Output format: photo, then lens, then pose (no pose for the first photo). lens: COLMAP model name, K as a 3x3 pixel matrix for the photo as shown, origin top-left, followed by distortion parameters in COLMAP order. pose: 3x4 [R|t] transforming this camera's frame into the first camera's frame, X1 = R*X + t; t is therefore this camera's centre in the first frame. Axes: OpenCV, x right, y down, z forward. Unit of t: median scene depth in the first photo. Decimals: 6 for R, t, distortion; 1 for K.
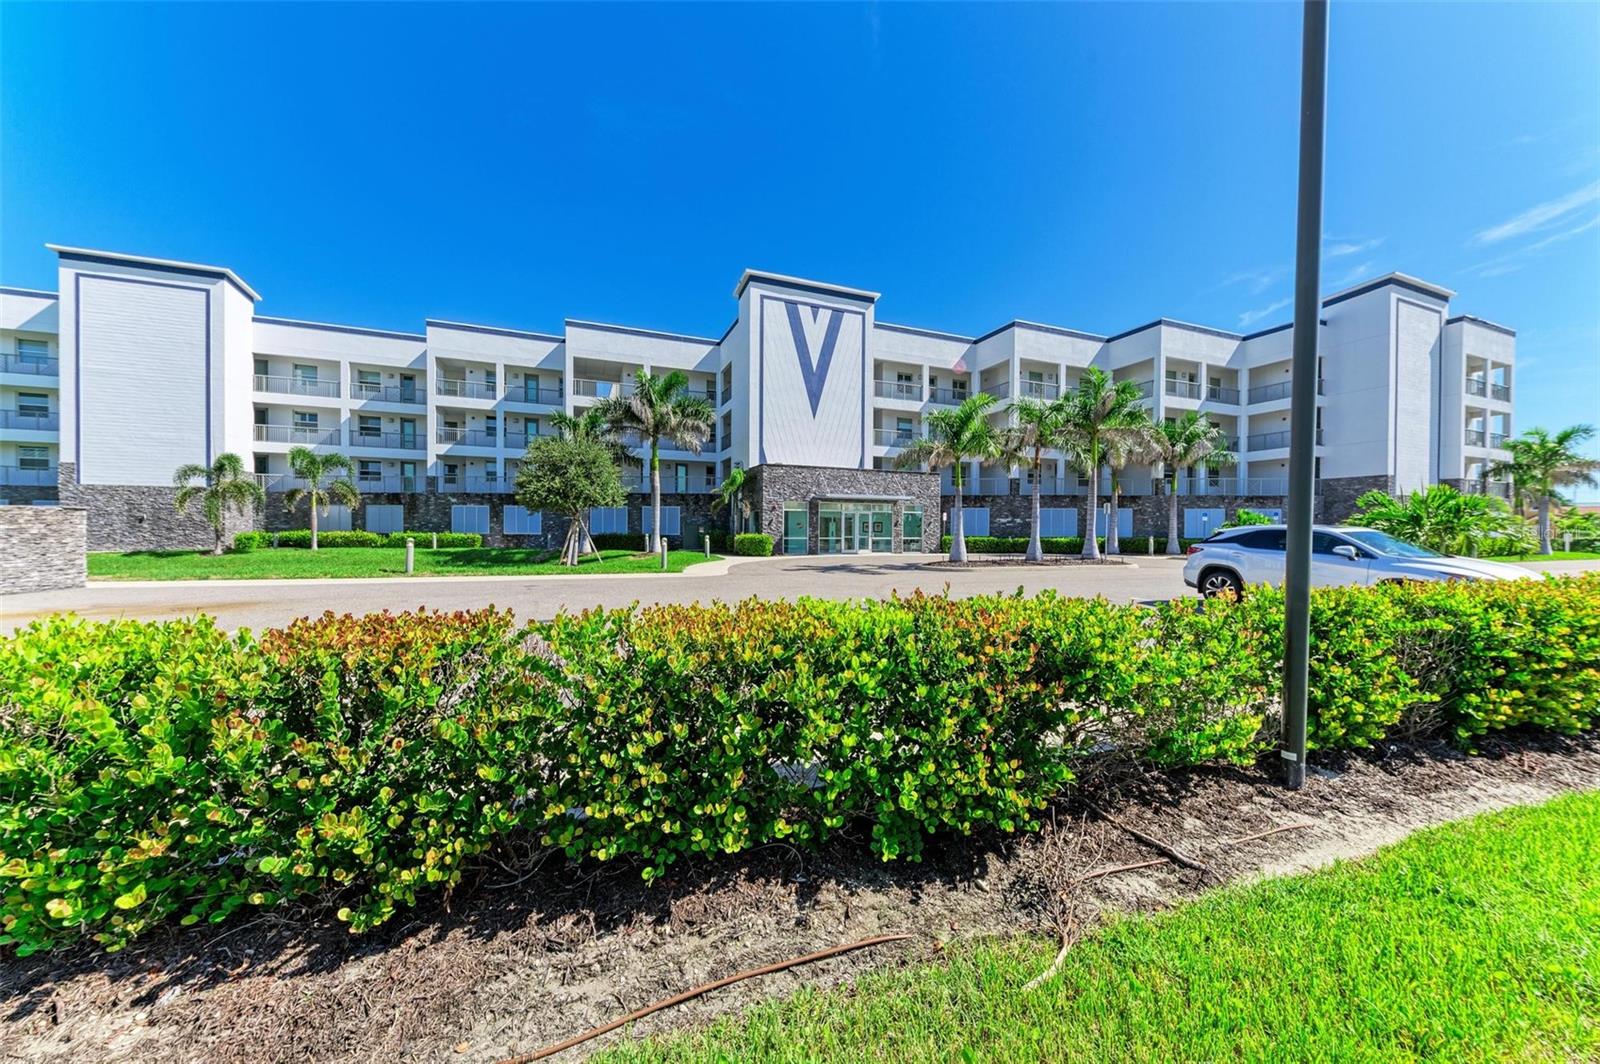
lens RADIAL K [[583.4, 0, 801.3], [0, 583.4, 534.4], [0, 0, 1]] dist [0.010451, -0.001098]
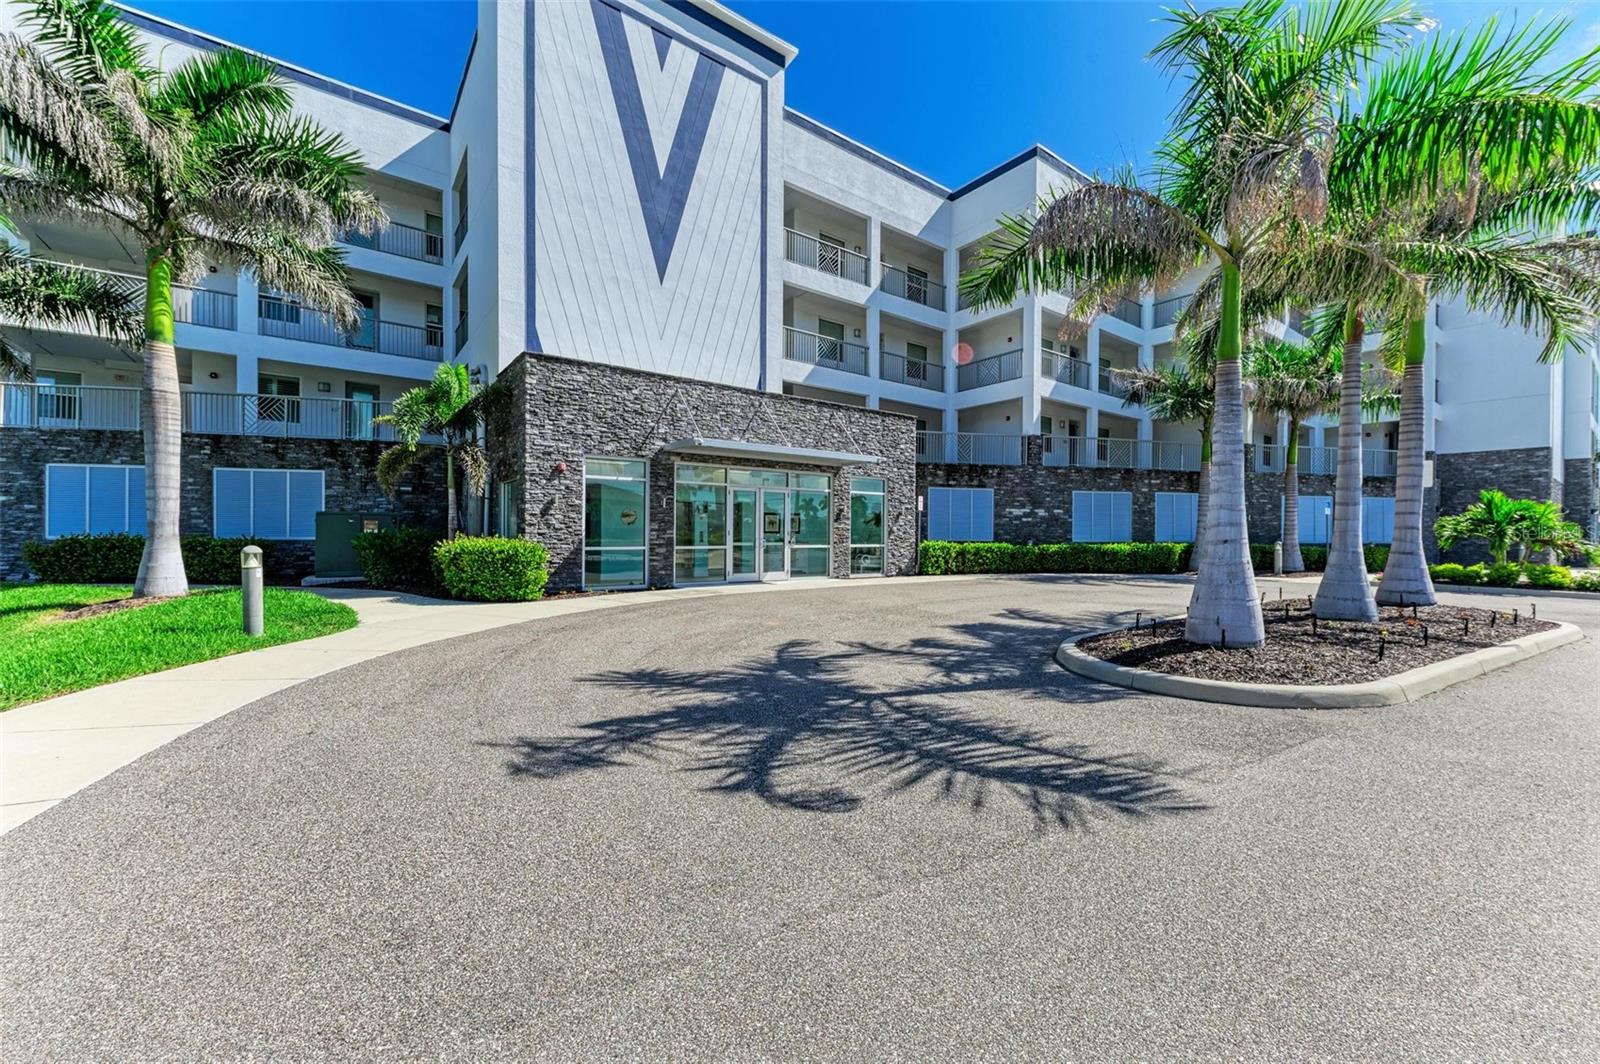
lens RADIAL K [[641.3, 0, 801.9], [0, 641.3, 535.2], [0, 0, 1]] dist [0.016595, -0.003567]
pose [[0.968528, -0.000511, 0.248906, 0.003392], [0.001077, 0.999997, -0.002140, -0.001238], [-0.248904, 0.002340, 0.968525, 0.481119]]
